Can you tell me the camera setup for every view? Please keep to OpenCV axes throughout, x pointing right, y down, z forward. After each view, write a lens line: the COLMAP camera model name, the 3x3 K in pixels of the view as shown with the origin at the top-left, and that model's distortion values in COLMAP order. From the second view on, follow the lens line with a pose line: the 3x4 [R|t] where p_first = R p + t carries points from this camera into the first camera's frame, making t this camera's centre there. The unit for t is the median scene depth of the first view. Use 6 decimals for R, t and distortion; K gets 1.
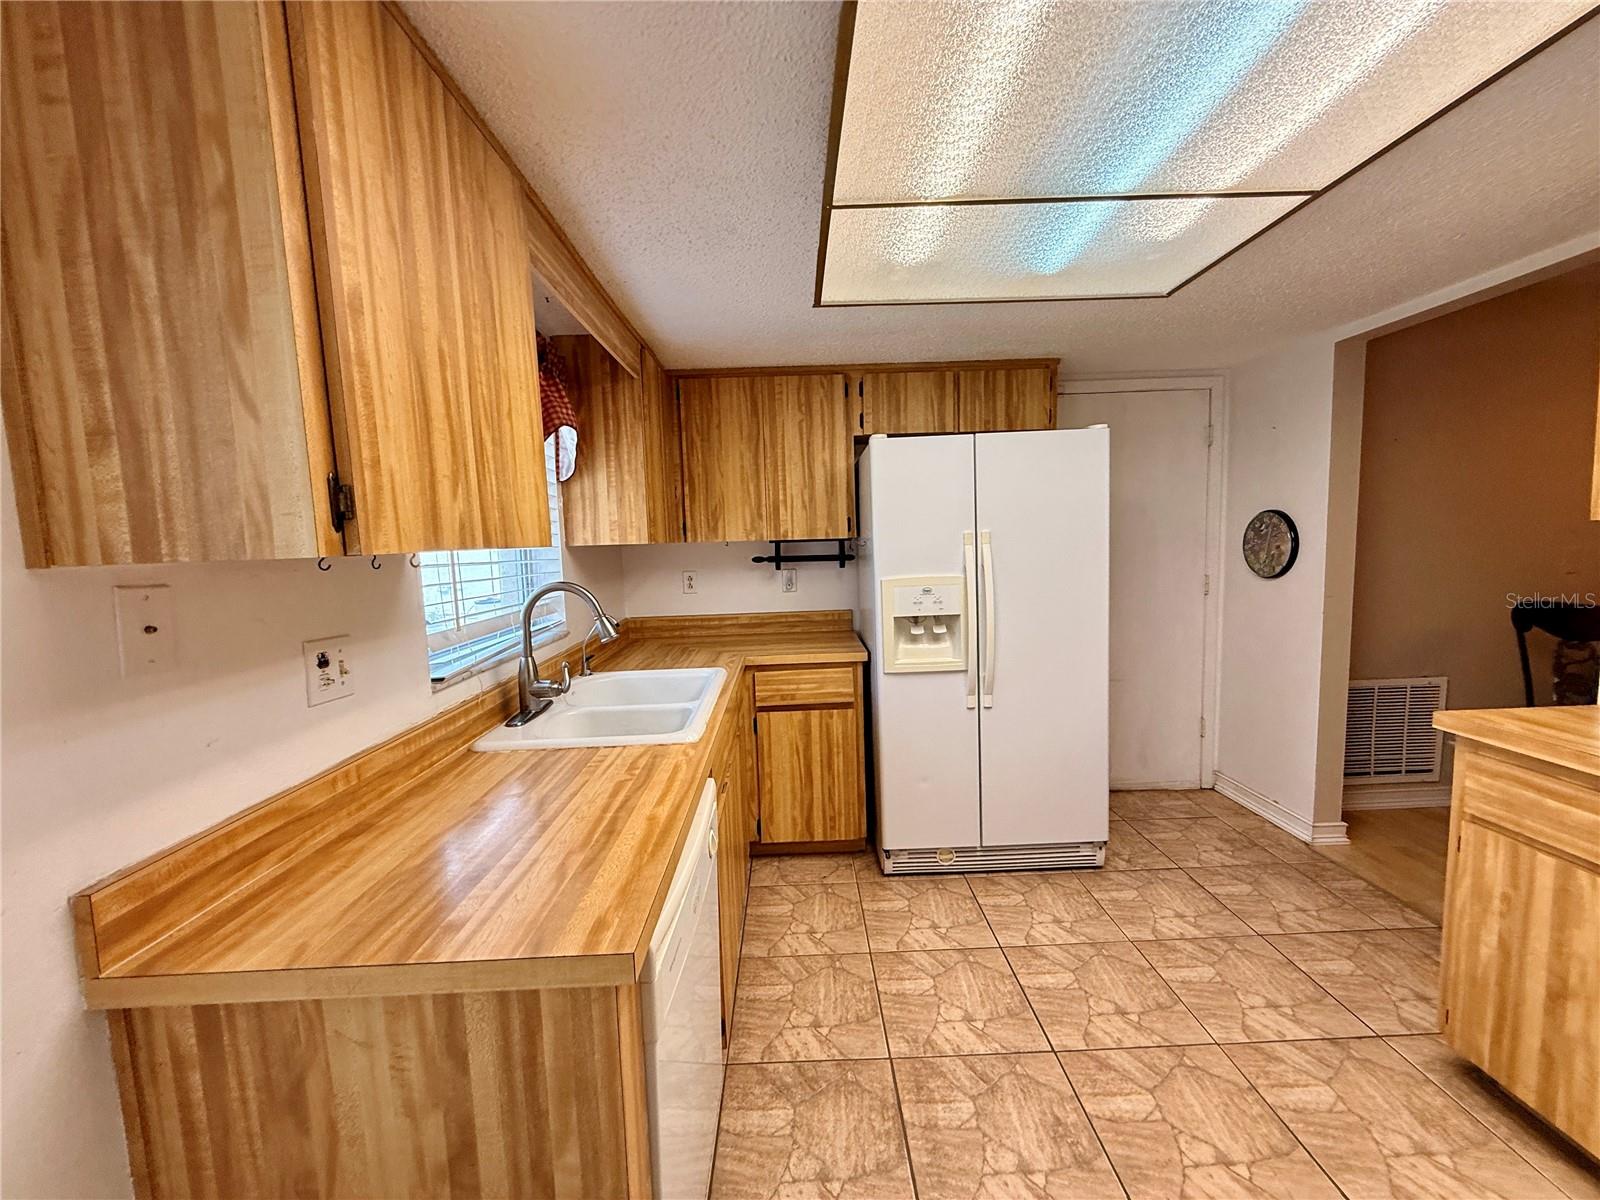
lens RADIAL K [[639.2, 0, 796.6], [0, 639.2, 599.9], [0, 0, 1]] dist [-0.000818, 0.000058]
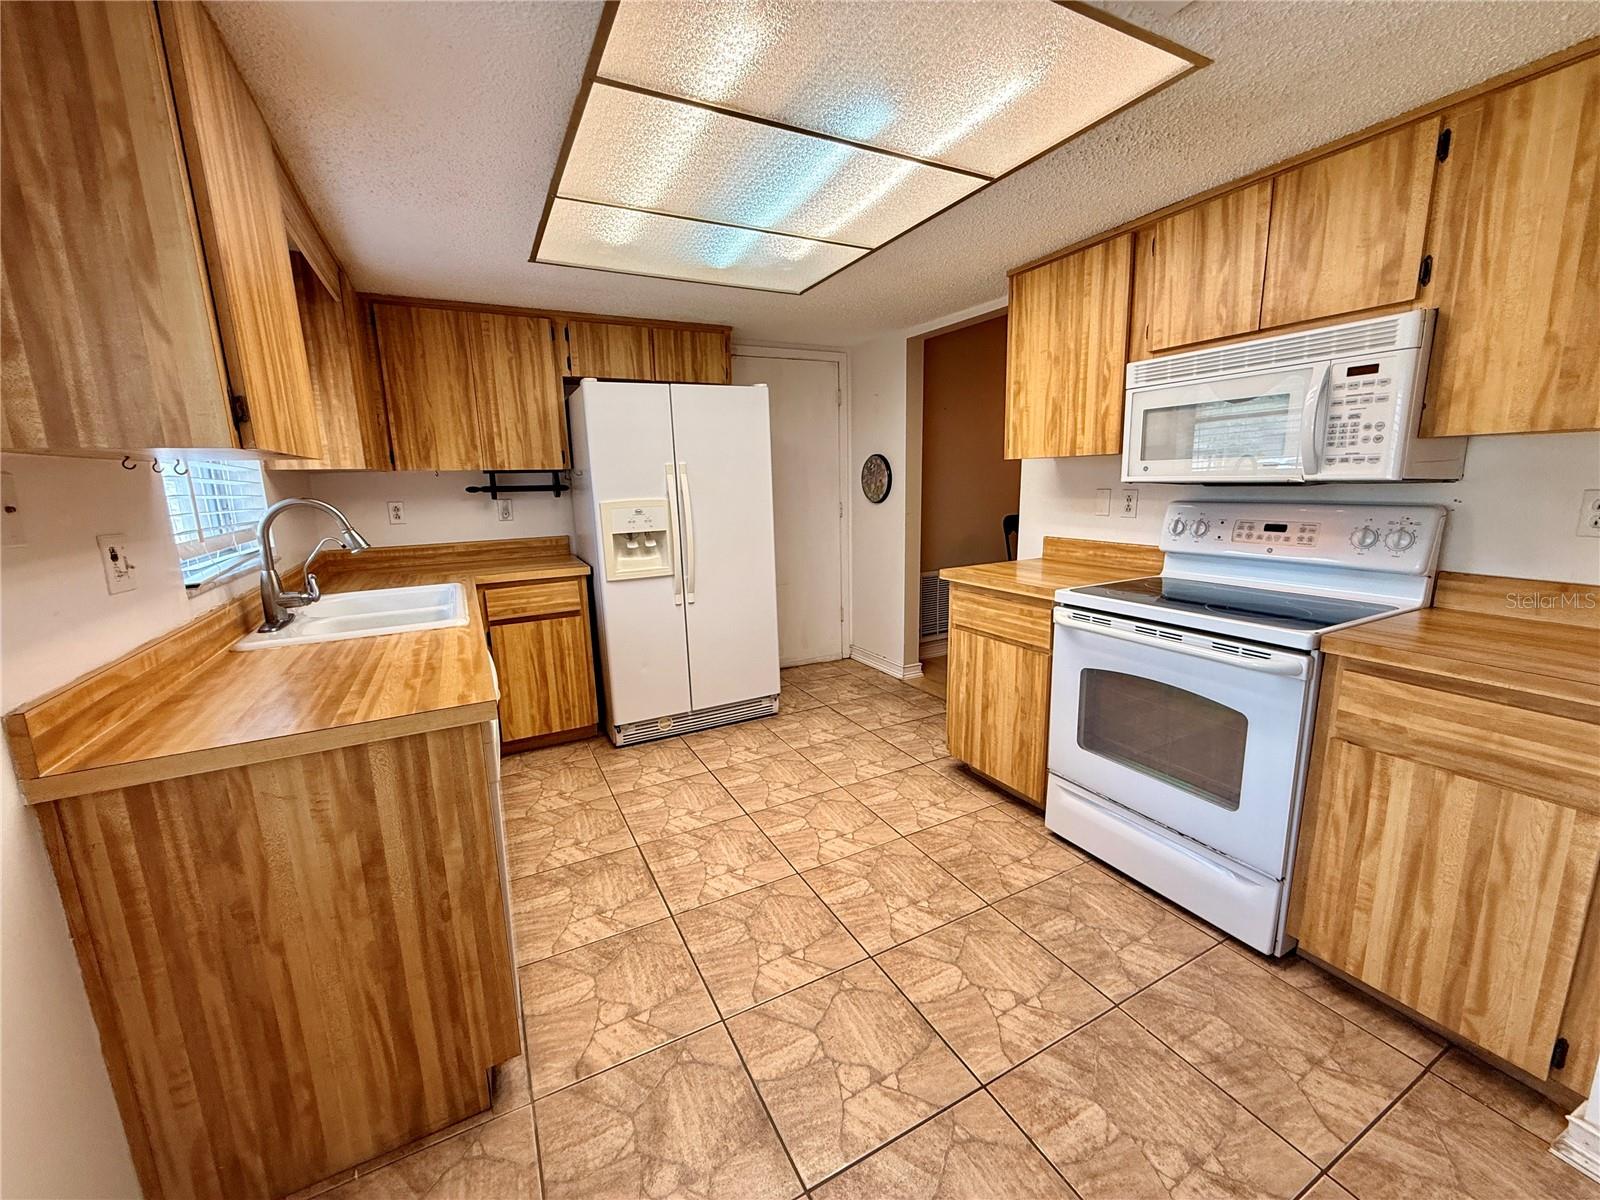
lens RADIAL K [[639.2, 0, 796.0], [0, 639.2, 599.2], [0, 0, 1]] dist [-0.000818, 0.000058]
pose [[0.892357, -0.073189, 0.445356, -0.124789], [0.036917, 0.995294, 0.089595, 0.078537], [-0.449818, -0.063509, 0.890860, -0.352221]]
